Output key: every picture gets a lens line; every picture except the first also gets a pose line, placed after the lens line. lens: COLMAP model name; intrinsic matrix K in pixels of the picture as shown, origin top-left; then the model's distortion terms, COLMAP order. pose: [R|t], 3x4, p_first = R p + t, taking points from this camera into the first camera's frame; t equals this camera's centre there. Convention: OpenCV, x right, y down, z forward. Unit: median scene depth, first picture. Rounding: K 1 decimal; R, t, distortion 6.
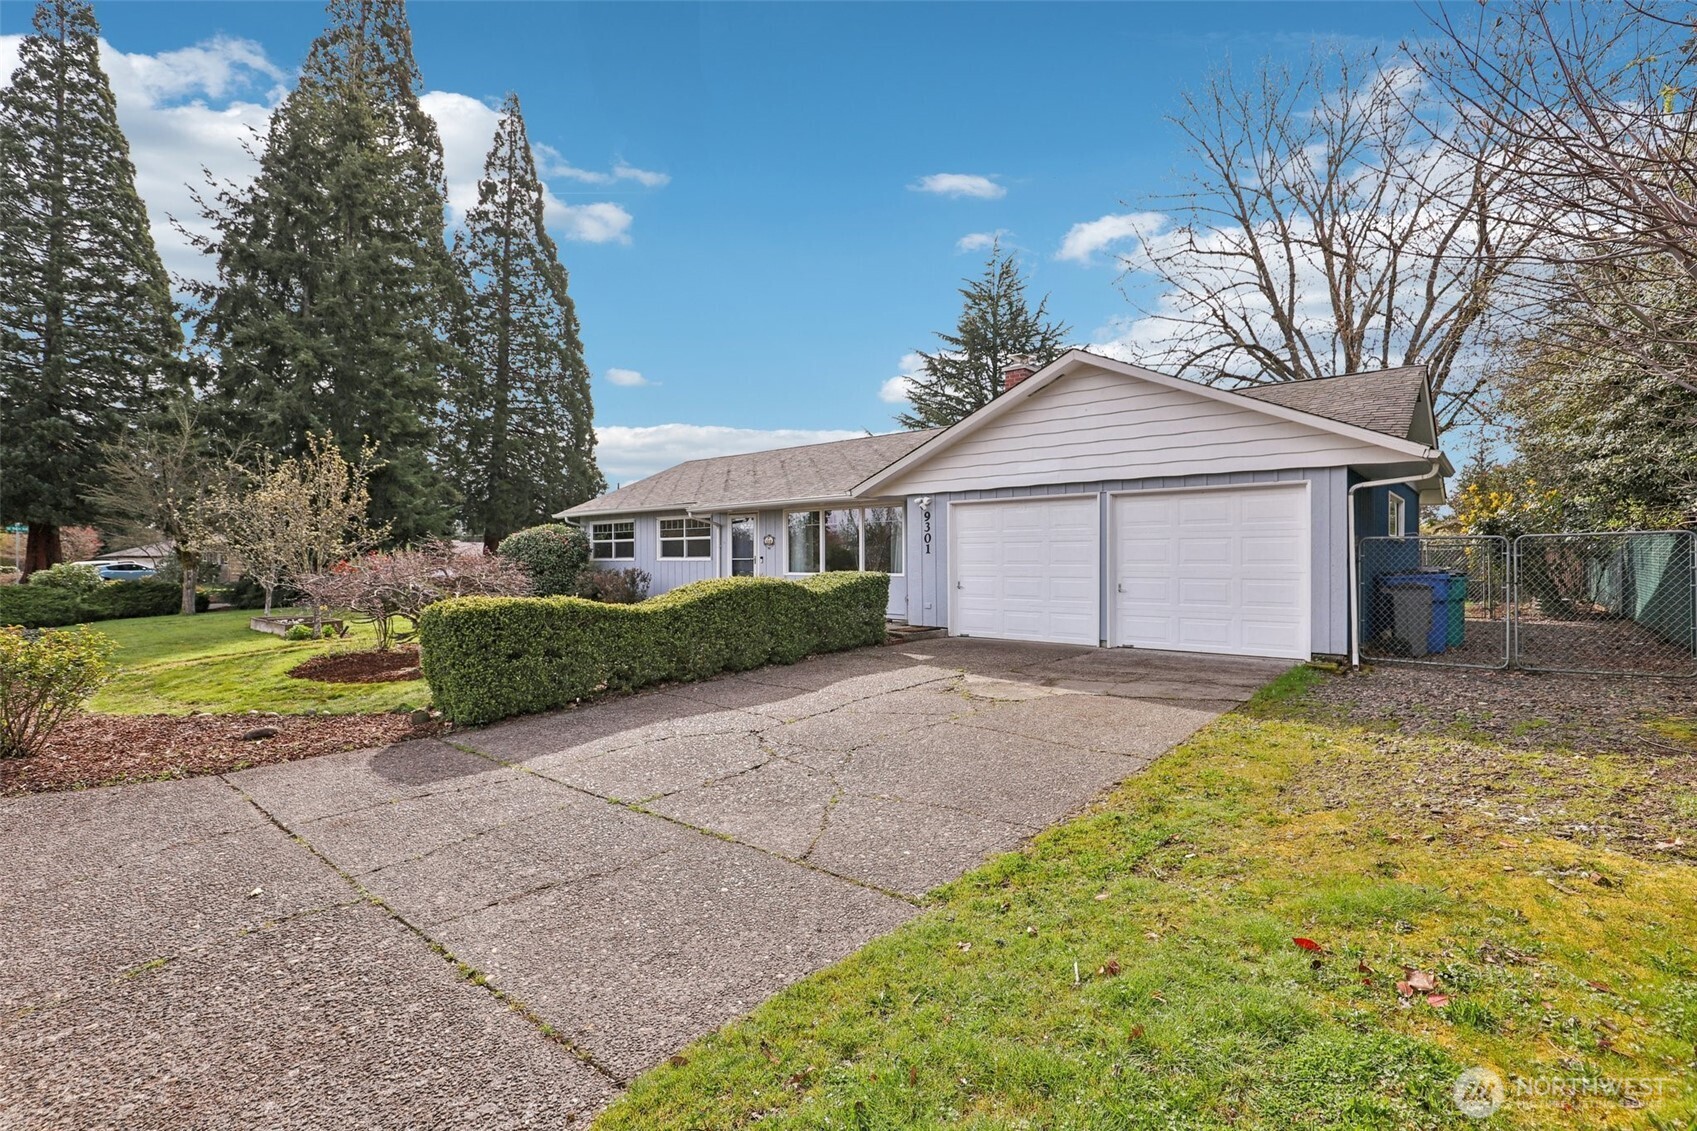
lens RADIAL K [[806.5, 0, 843.0], [0, 806.5, 563.3], [0, 0, 1]] dist [-0.013804, 0.000995]
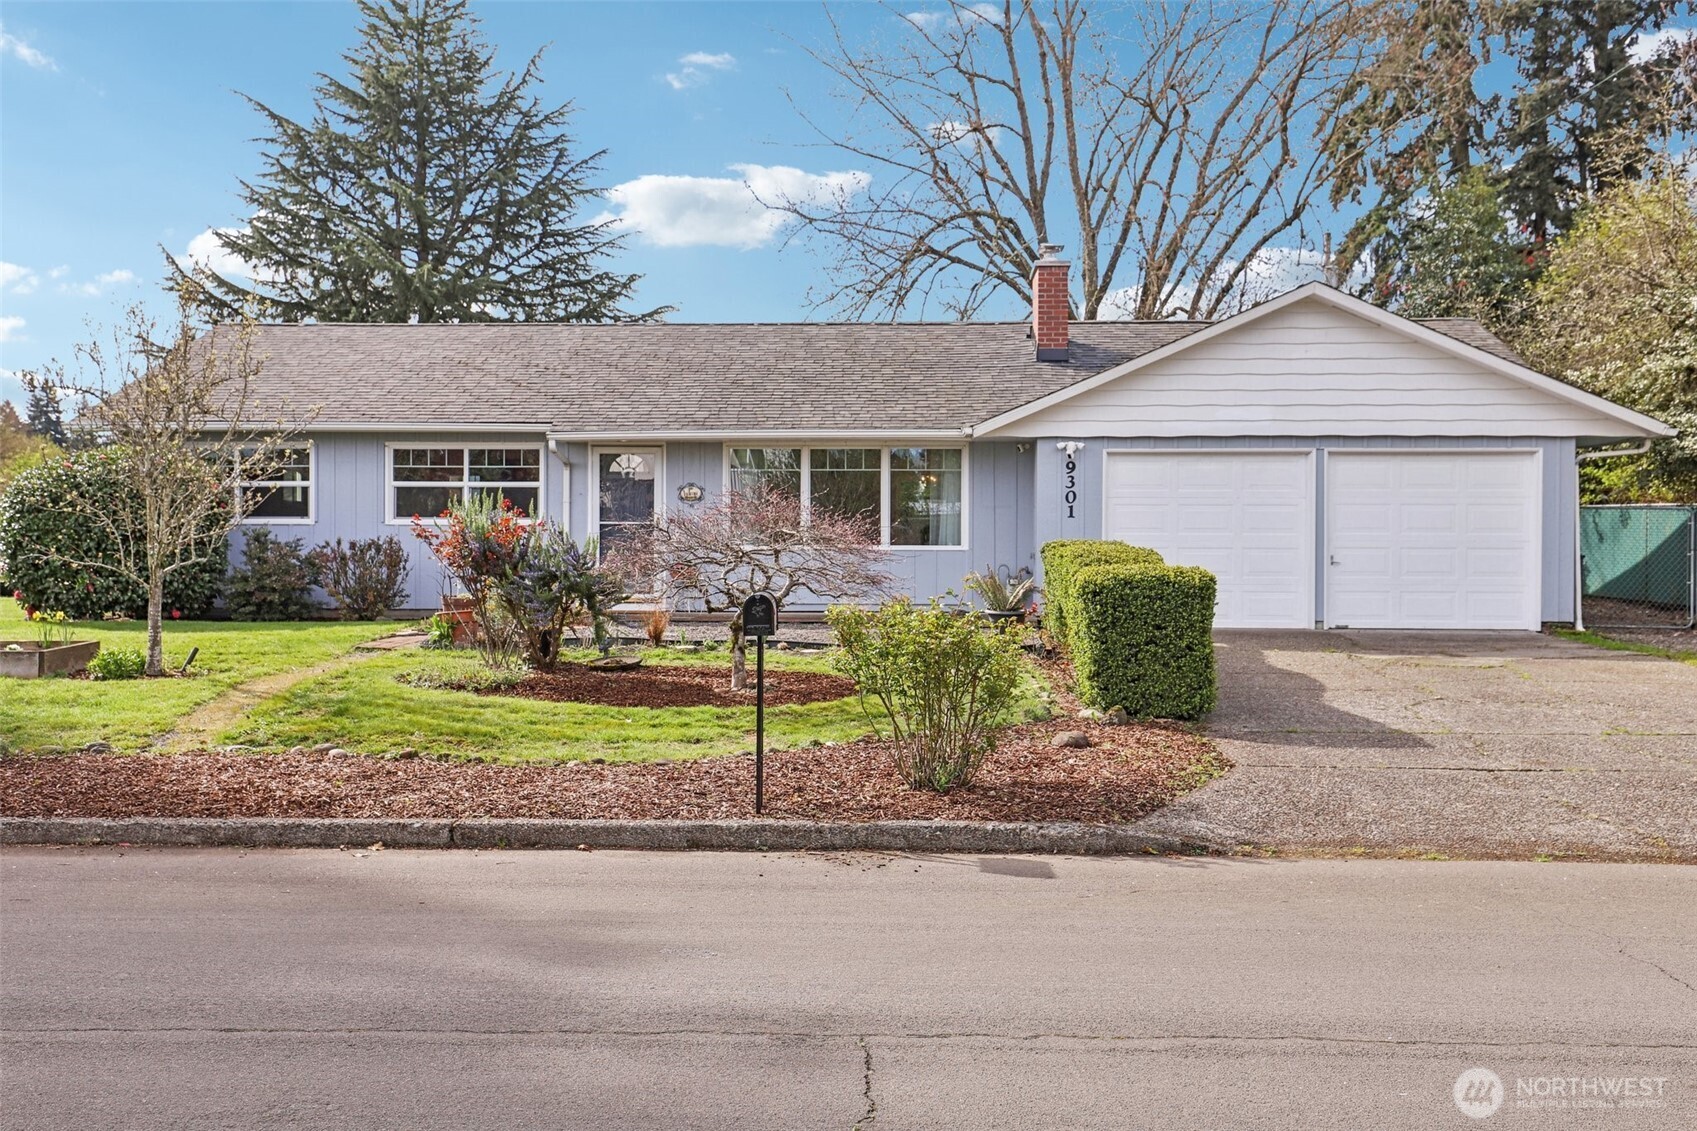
lens RADIAL K [[1656.1, 0, 848.5], [0, 1656.1, 565.5], [0, 0, 1]] dist [0.105891, -0.005267]
pose [[0.783874, -0.002296, 0.620916, -1.036597], [-0.004320, 0.999949, 0.009151, 0.019381], [-0.620905, -0.009856, 0.783824, -0.076239]]
